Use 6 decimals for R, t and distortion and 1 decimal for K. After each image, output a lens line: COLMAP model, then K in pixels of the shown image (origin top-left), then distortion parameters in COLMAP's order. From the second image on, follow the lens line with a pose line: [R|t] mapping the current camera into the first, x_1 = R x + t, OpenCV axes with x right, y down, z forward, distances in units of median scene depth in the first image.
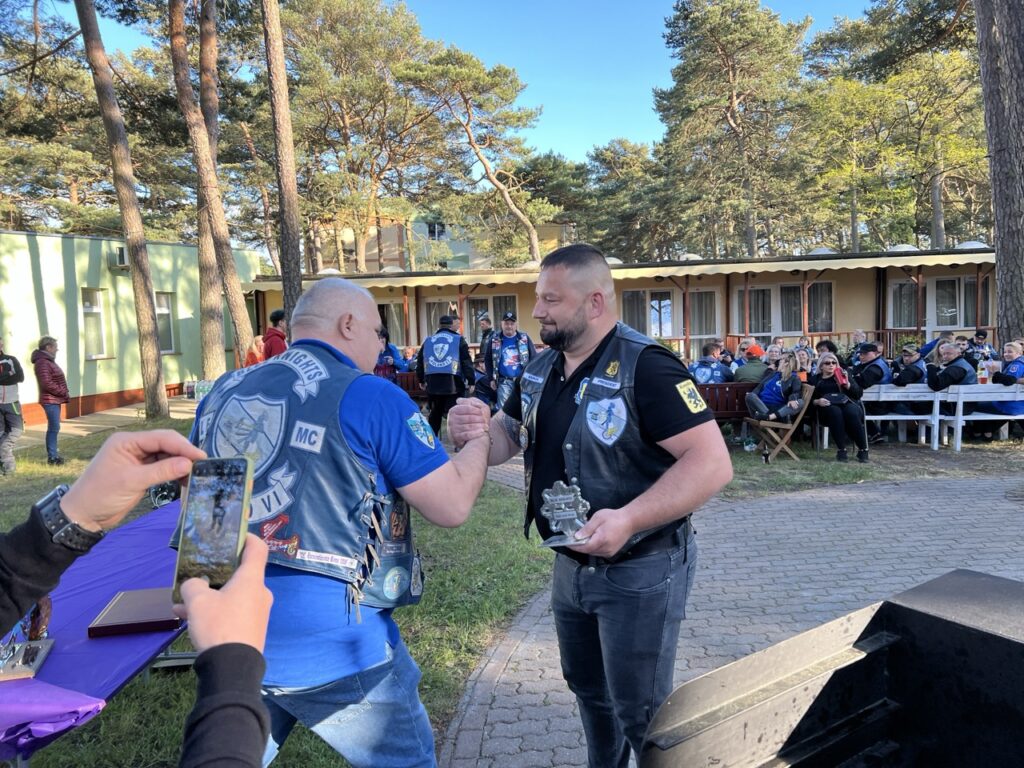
lens RADIAL K [[784.1, 0, 512.4], [0, 784.1, 384.6], [0, 0, 1]] dist [0.044311, -0.054121]
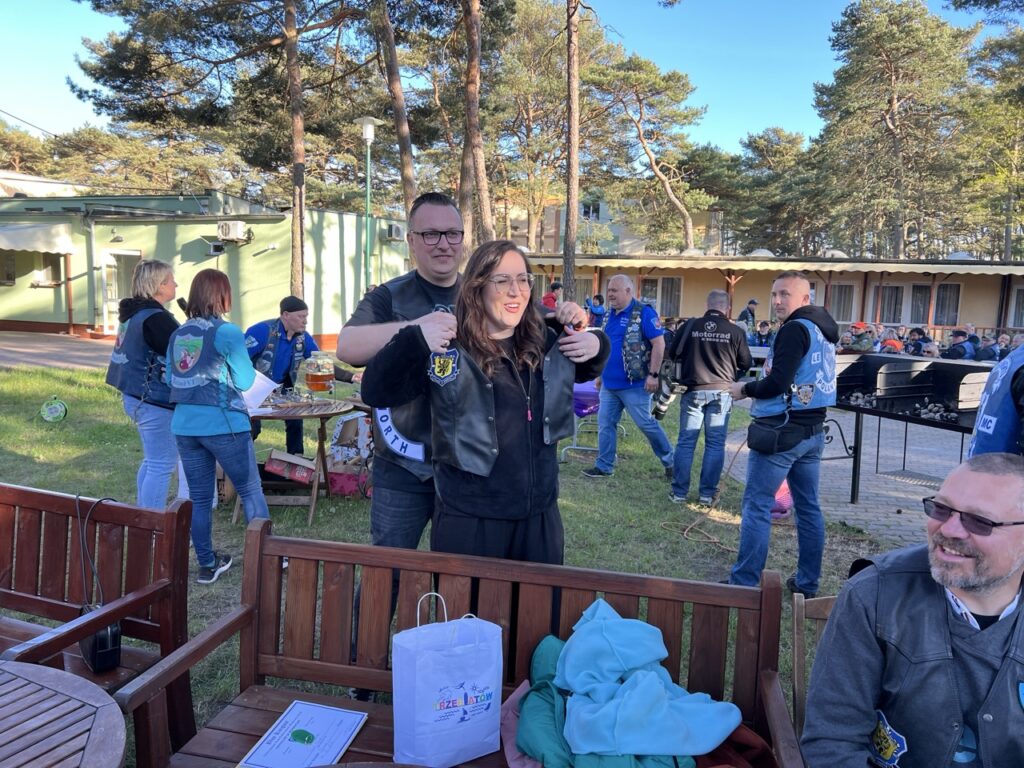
lens RADIAL K [[786.8, 0, 512.7], [0, 786.8, 389.2], [0, 0, 1]] dist [0.009021, -0.001303]
pose [[0.984878, 0.084478, -0.151261, -0.027644], [-0.078906, 0.995977, 0.042478, 0.013467], [0.154241, -0.029900, 0.987581, -0.126730]]
